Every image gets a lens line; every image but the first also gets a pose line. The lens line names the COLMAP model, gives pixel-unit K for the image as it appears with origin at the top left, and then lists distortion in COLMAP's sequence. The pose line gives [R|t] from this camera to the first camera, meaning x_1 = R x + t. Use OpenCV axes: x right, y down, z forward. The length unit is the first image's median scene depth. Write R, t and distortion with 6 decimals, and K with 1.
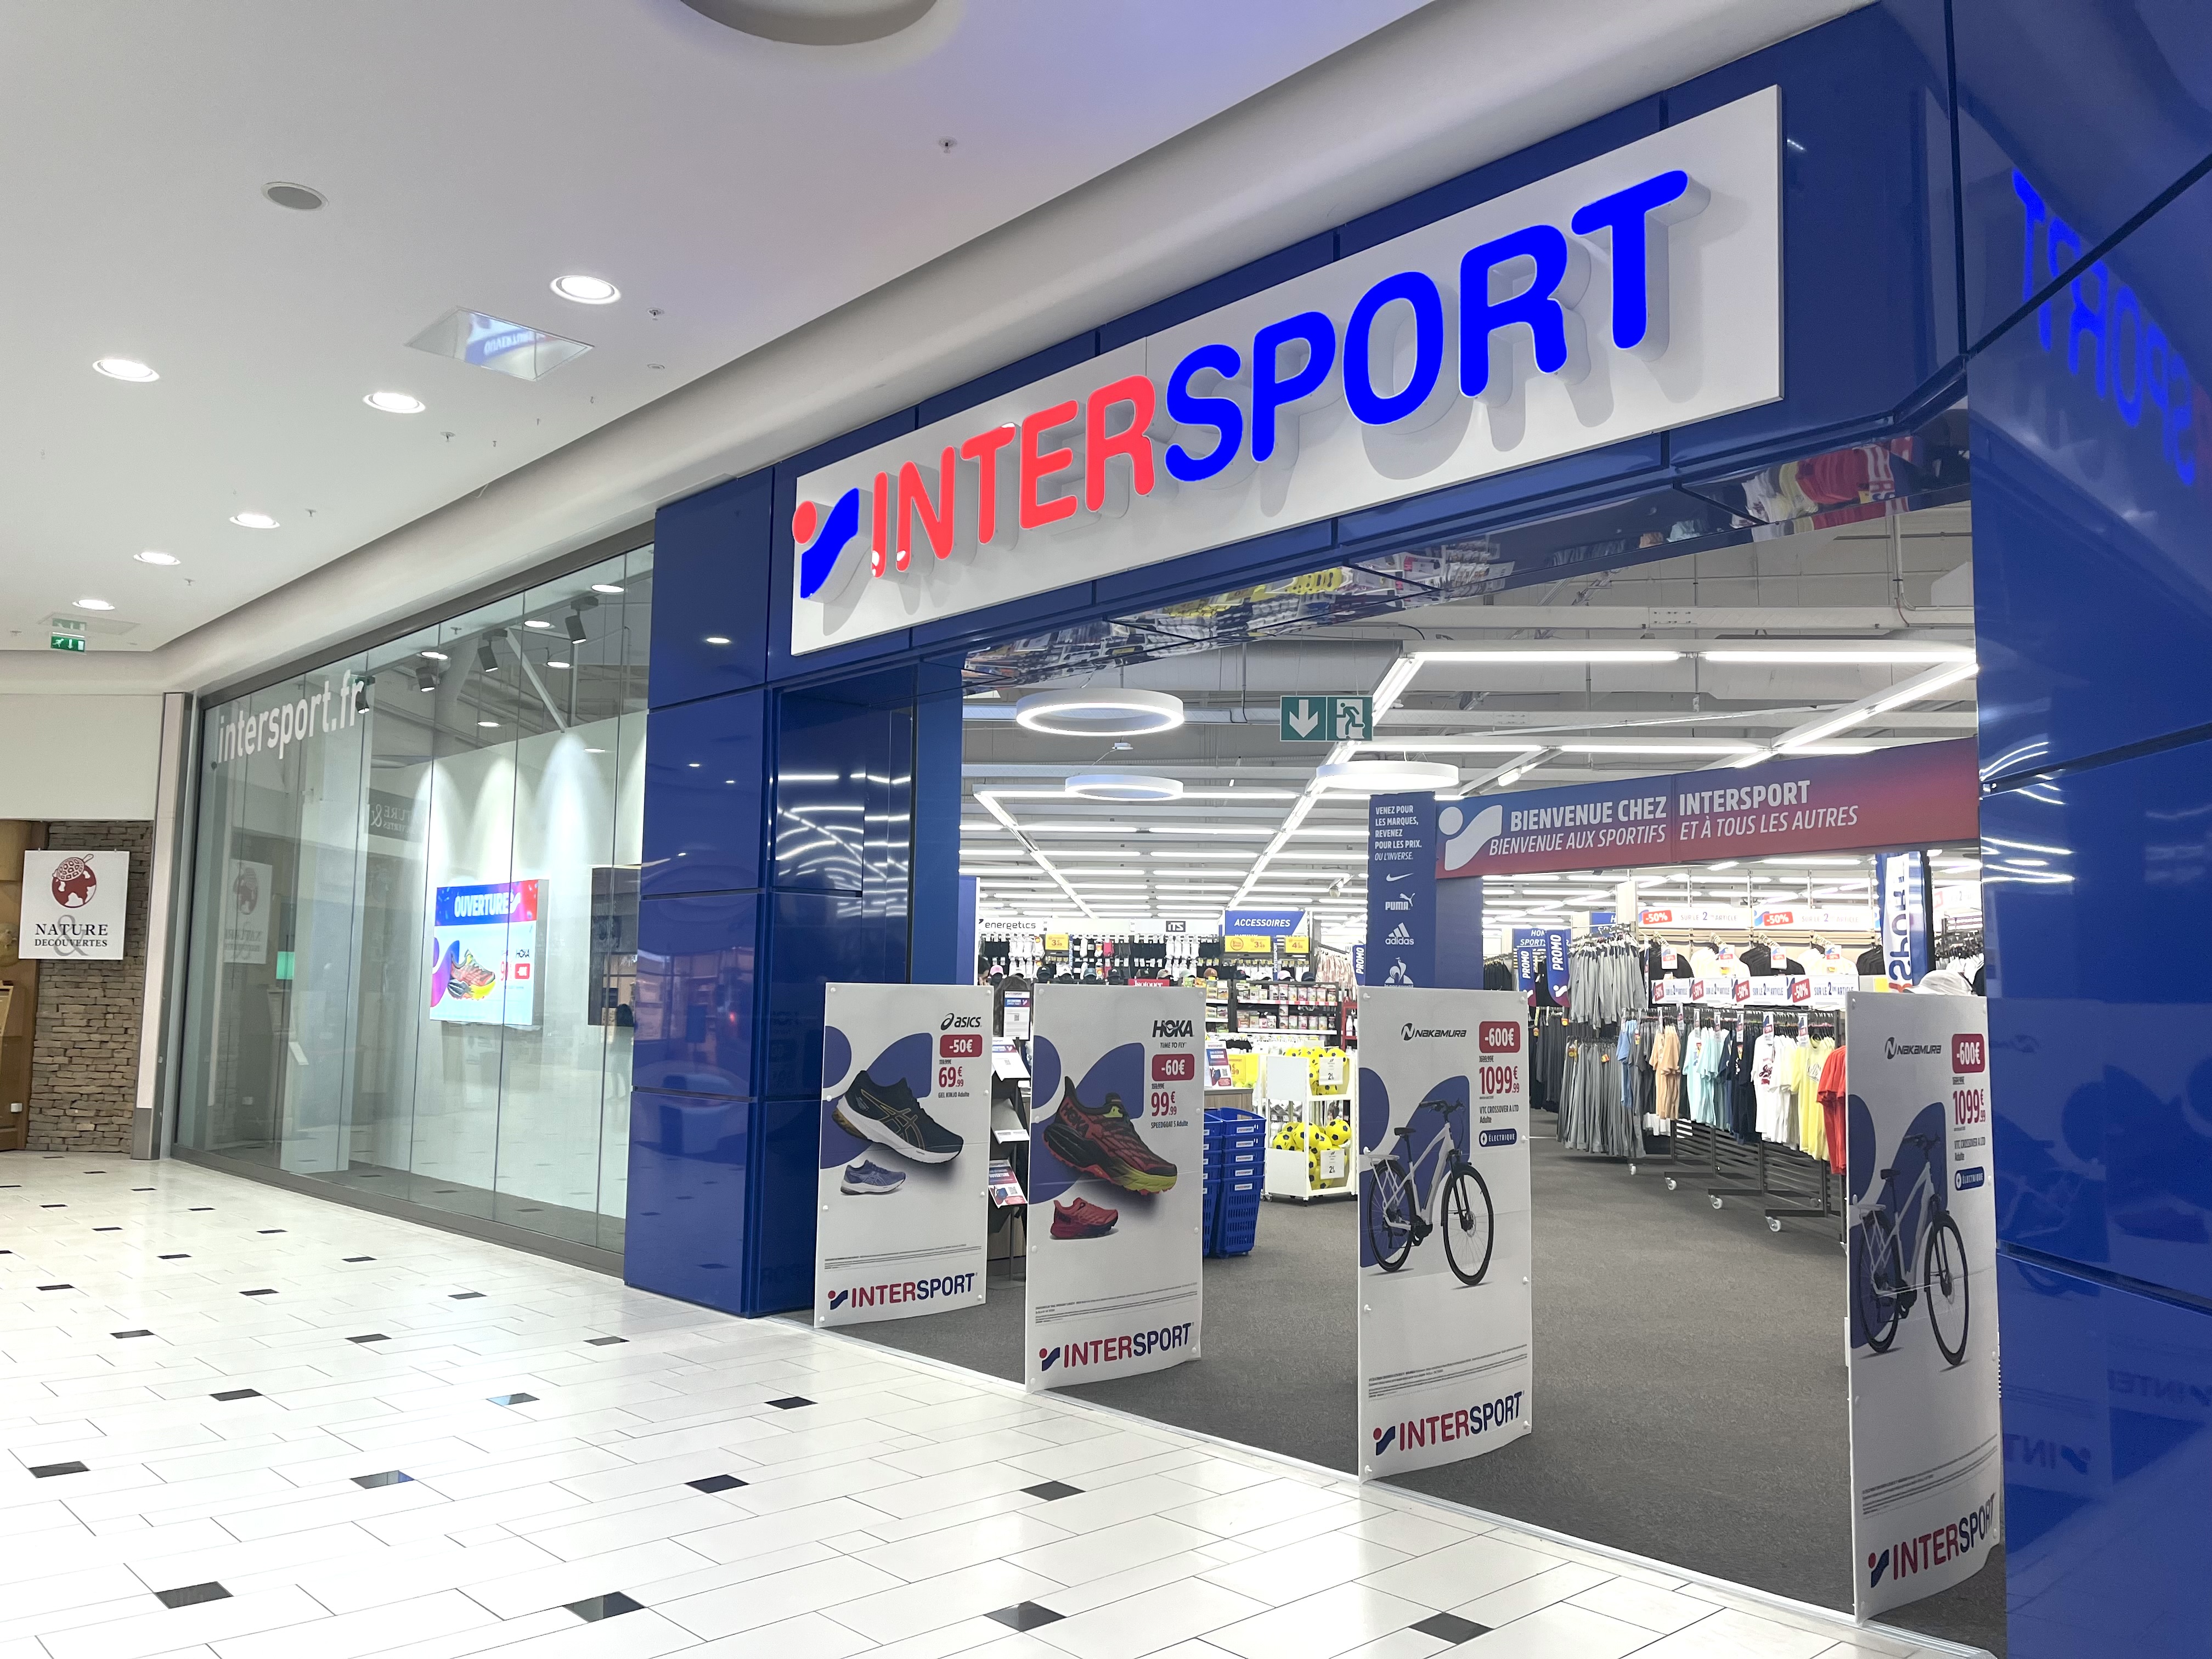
lens RADIAL K [[1663.5, 0, 1093.1], [0, 1663.5, 863.2], [0, 0, 1]] dist [0.057942, -0.069501]
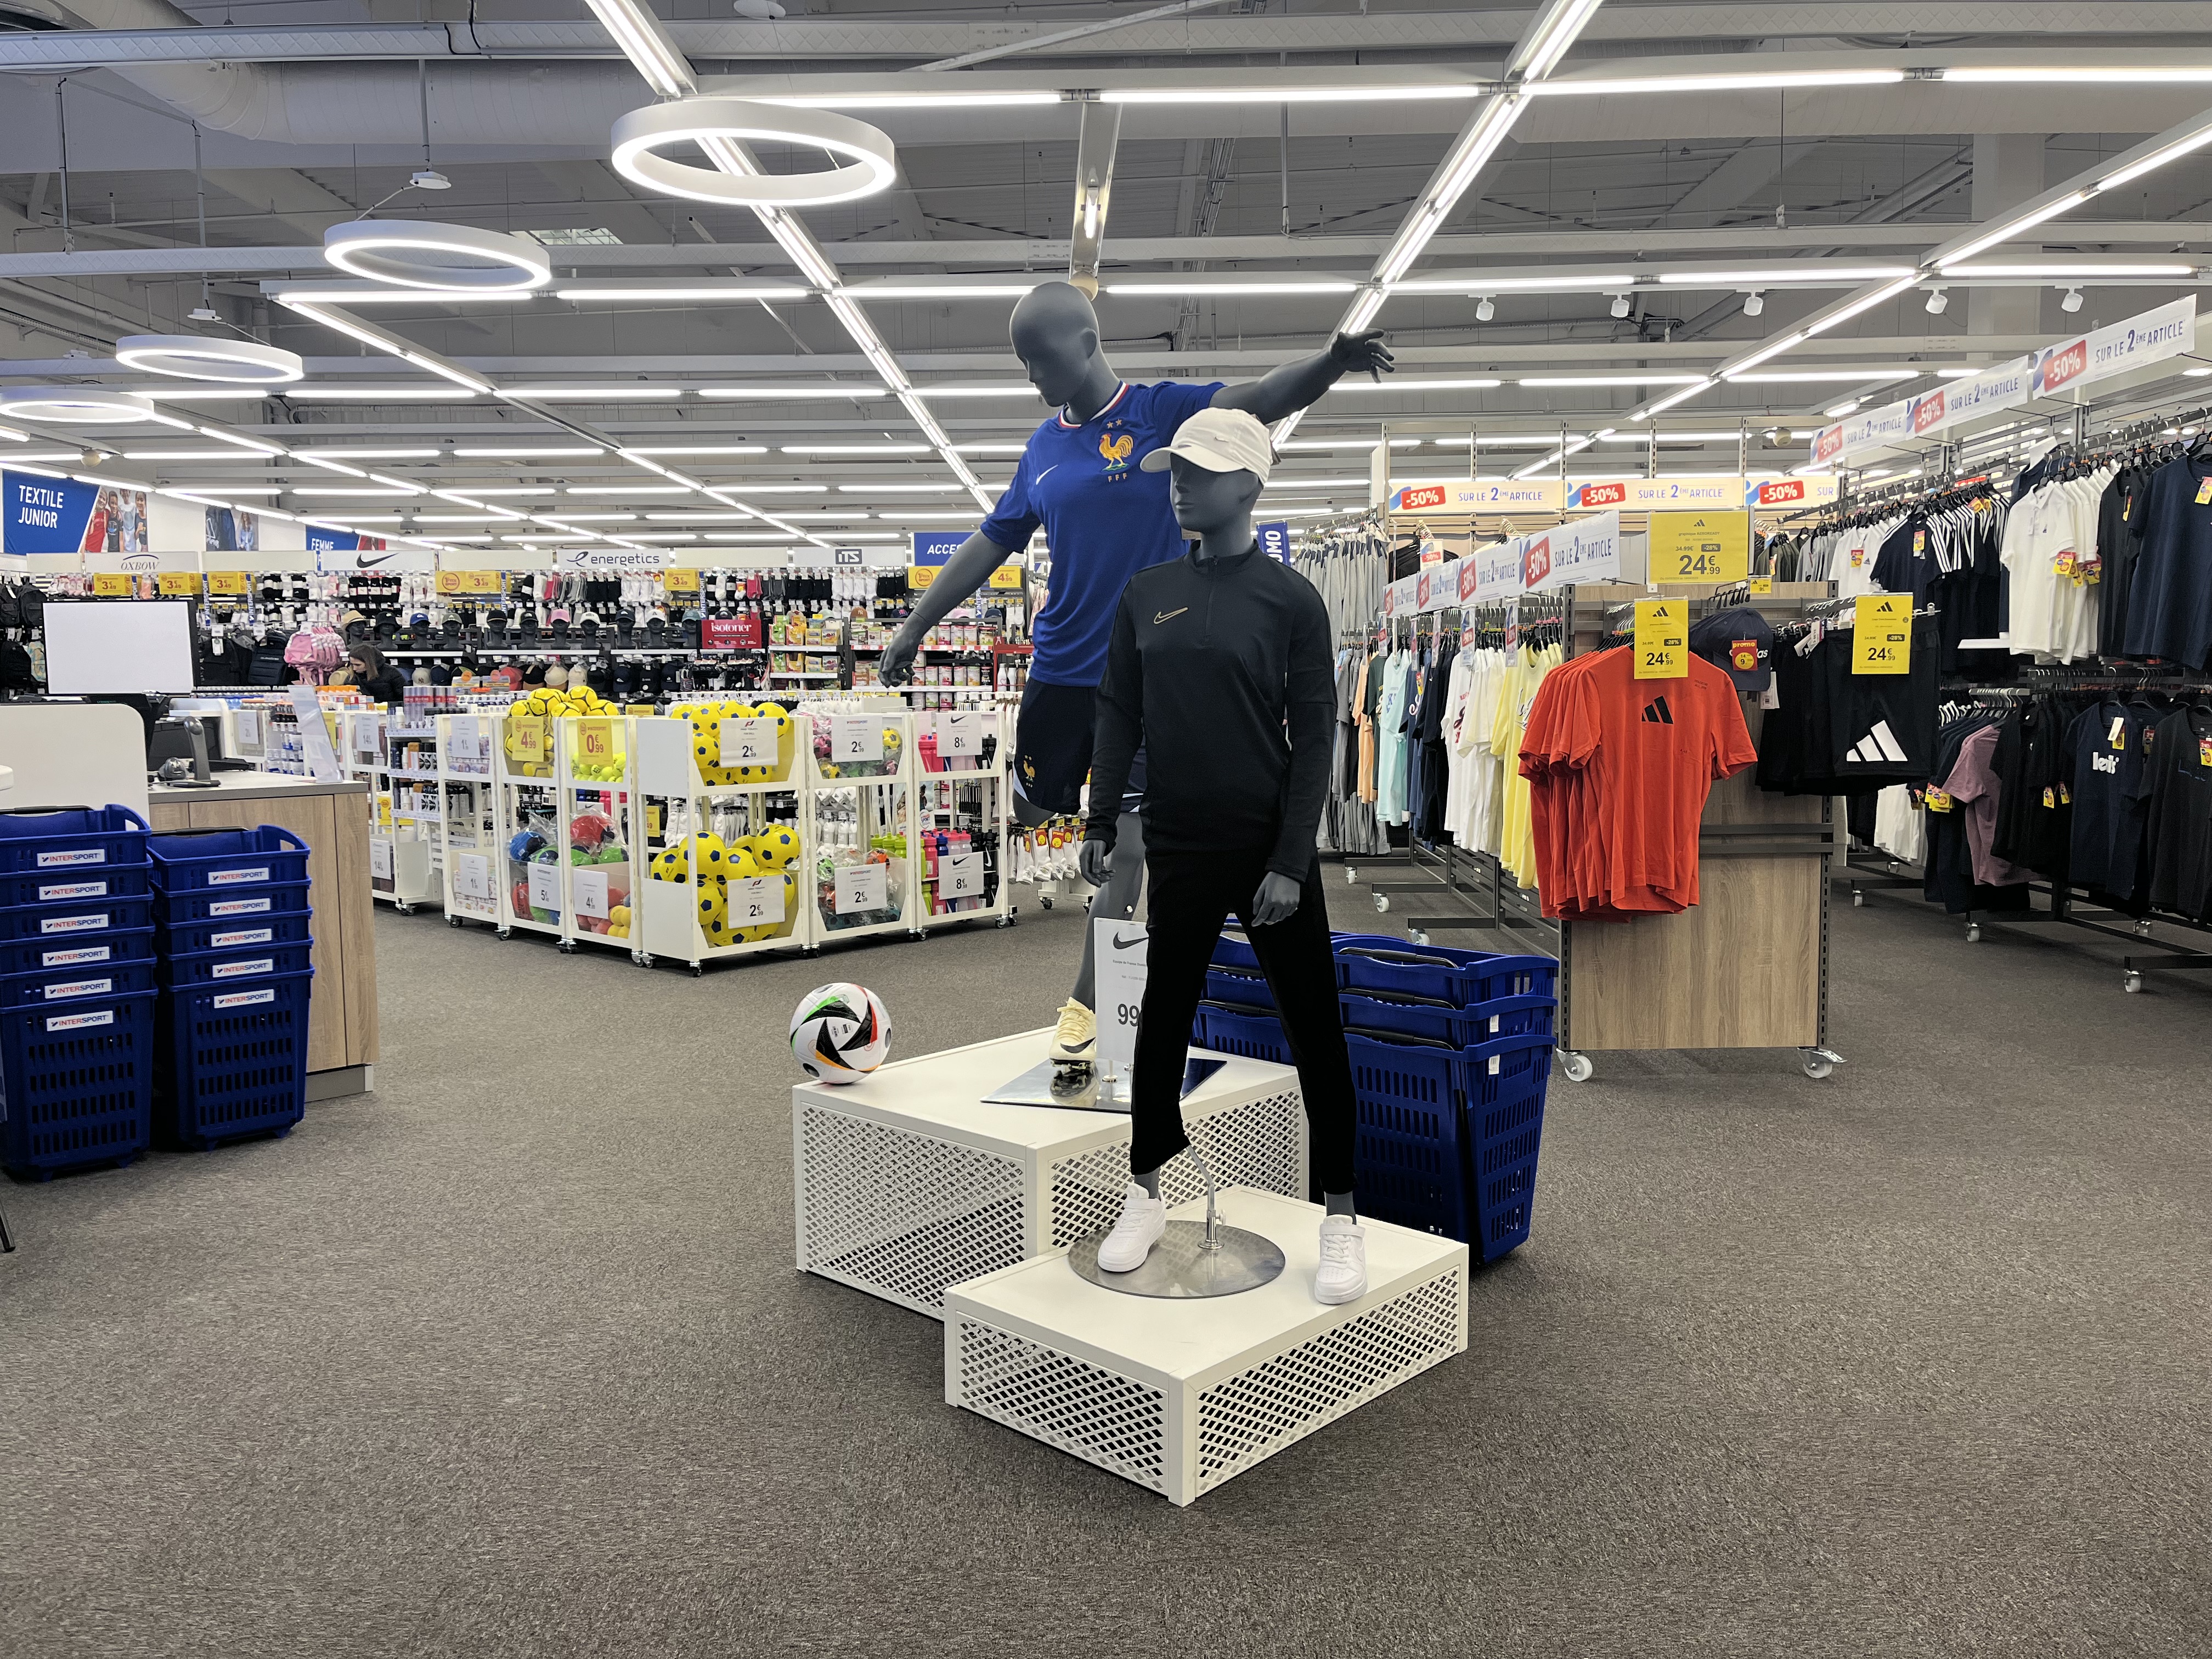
lens RADIAL K [[1663.5, 0, 1073.4], [0, 1663.5, 836.7], [0, 0, 1]] dist [0.057942, -0.069501]
pose [[0.999428, -0.028151, 0.018723, 0.603352], [0.024423, 0.984102, 0.175919, 0.147425], [-0.023377, -0.175361, 0.984227, 1.074465]]
